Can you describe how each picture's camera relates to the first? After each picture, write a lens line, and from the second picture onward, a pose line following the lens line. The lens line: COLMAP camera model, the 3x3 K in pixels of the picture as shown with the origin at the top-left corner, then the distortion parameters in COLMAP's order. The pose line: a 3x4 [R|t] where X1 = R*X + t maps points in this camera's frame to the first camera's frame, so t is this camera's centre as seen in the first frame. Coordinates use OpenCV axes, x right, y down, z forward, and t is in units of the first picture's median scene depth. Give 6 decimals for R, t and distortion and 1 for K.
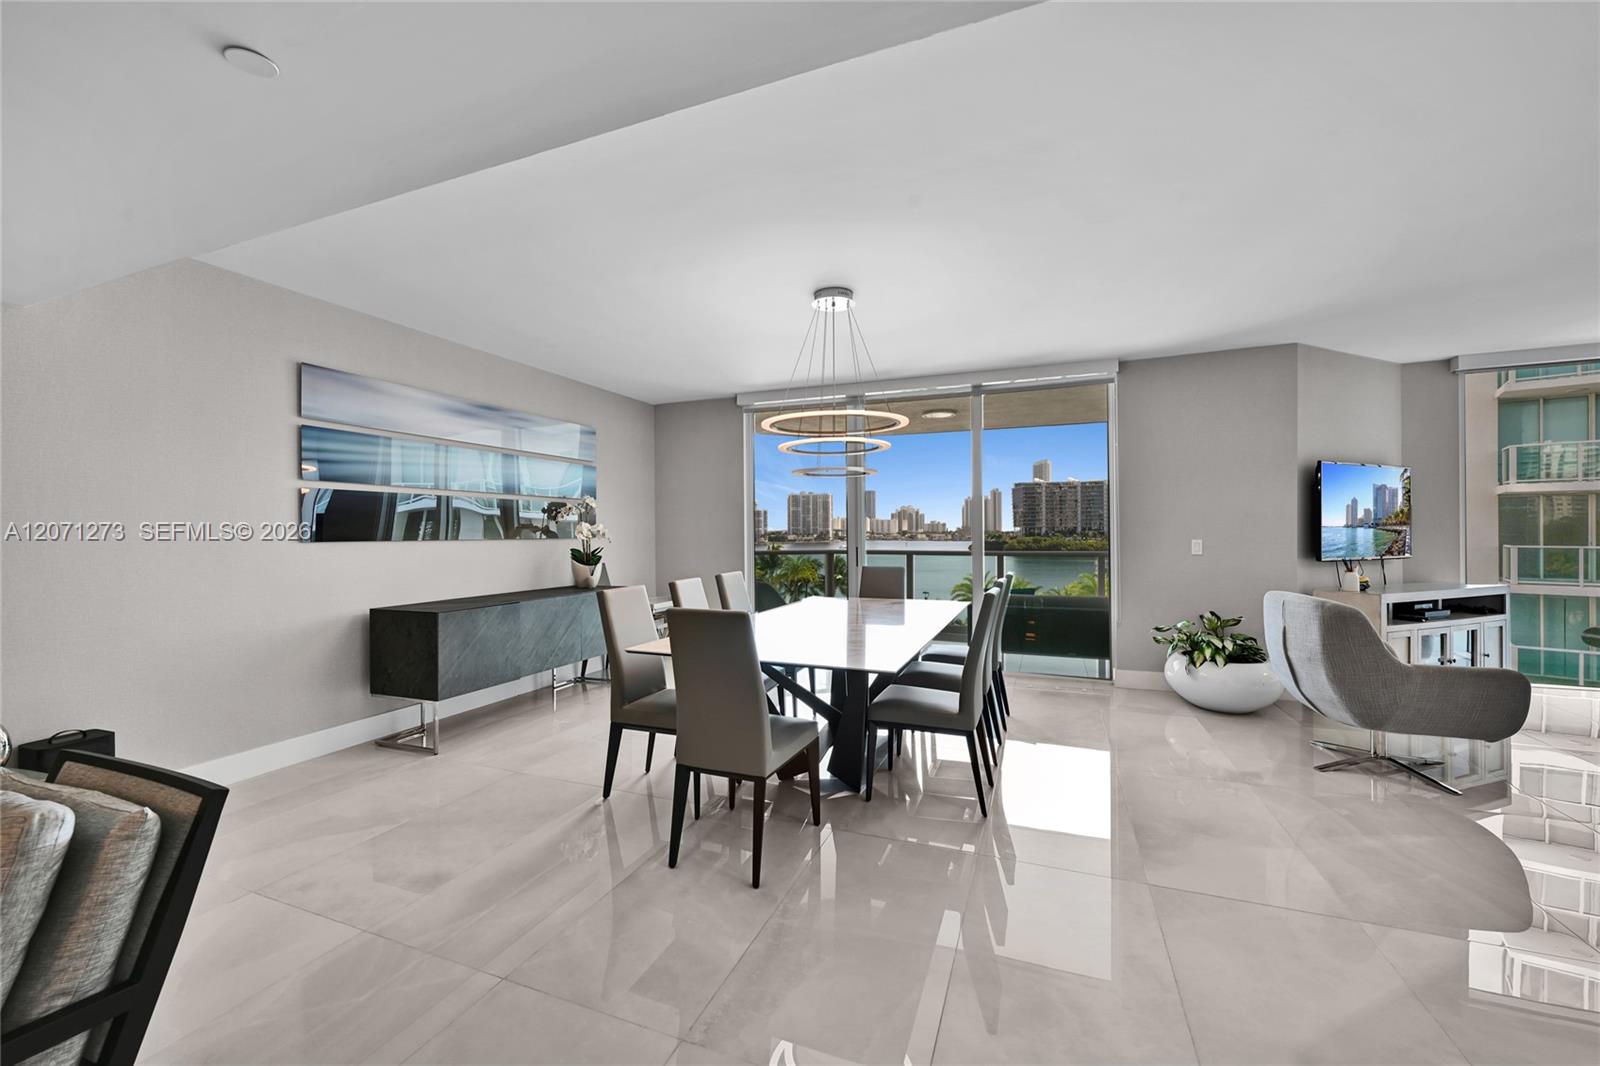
lens RADIAL K [[634.4, 0, 809.8], [0, 634.4, 530.3], [0, 0, 1]] dist [-0.001988, -0.000318]
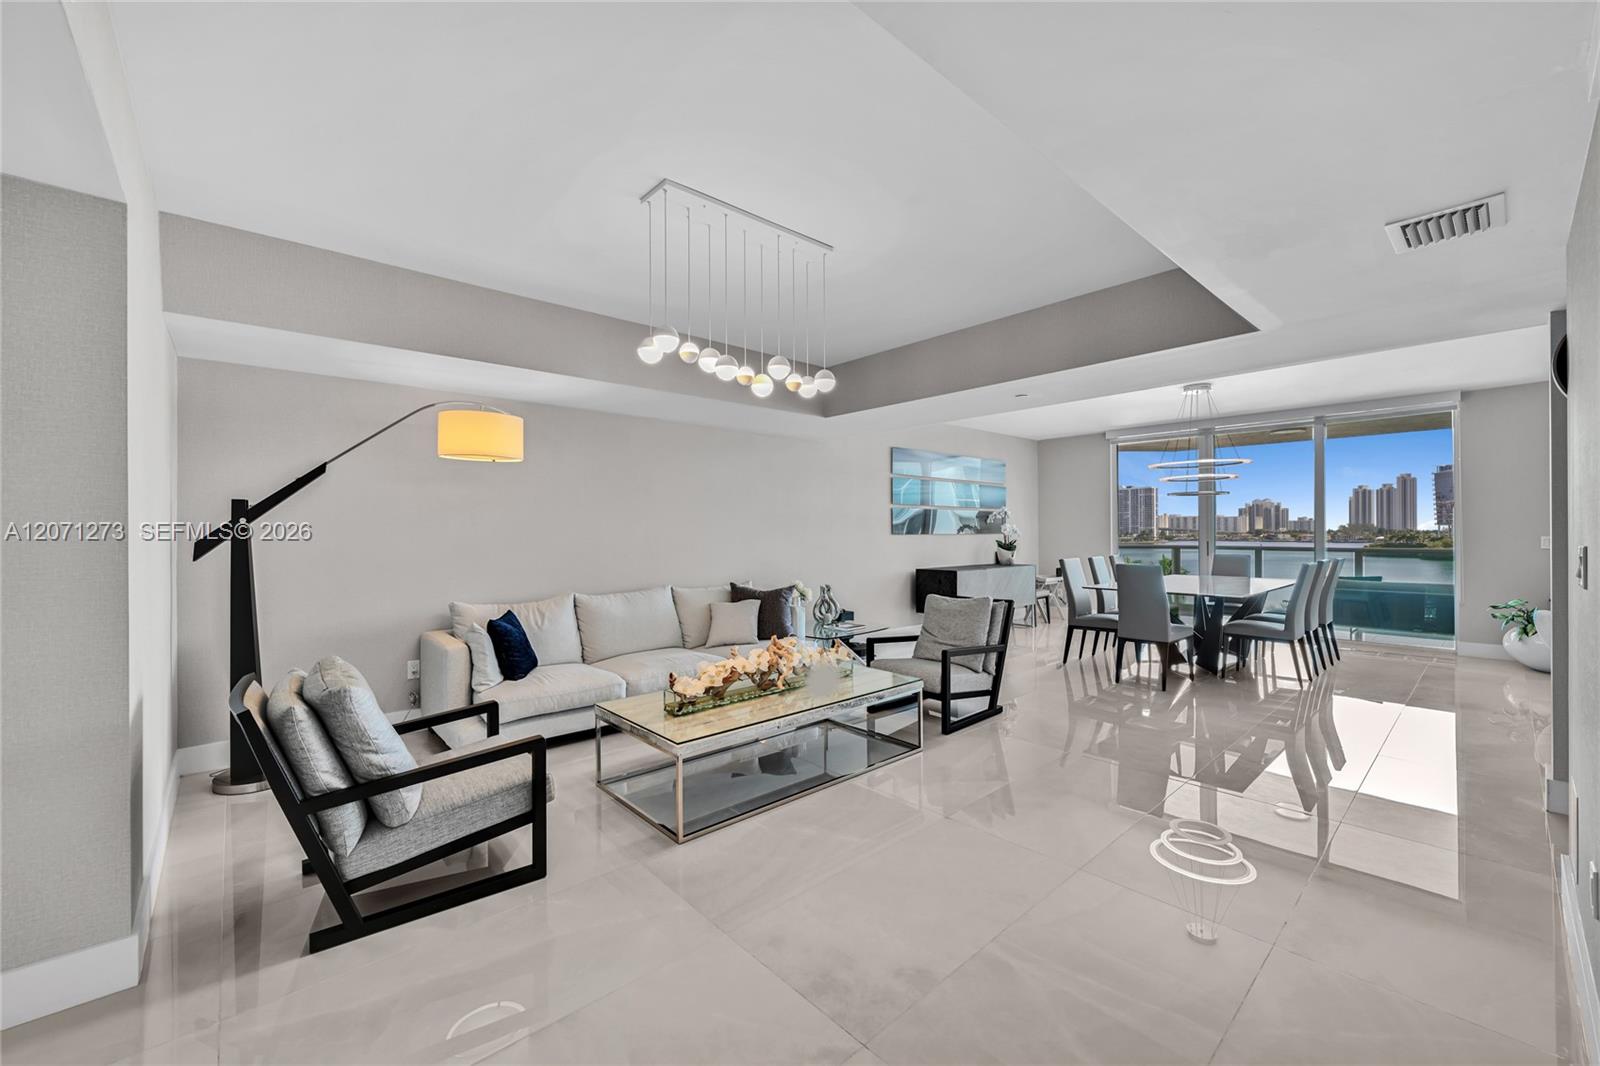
lens RADIAL K [[634.4, 0, 797.2], [0, 634.4, 534.4], [0, 0, 1]] dist [-0.001988, -0.000318]
pose [[0.886582, 0.004596, -0.462549, -0.056503], [-0.000612, 0.999961, 0.008764, 0.000167], [0.462571, -0.007487, 0.886550, -0.437406]]
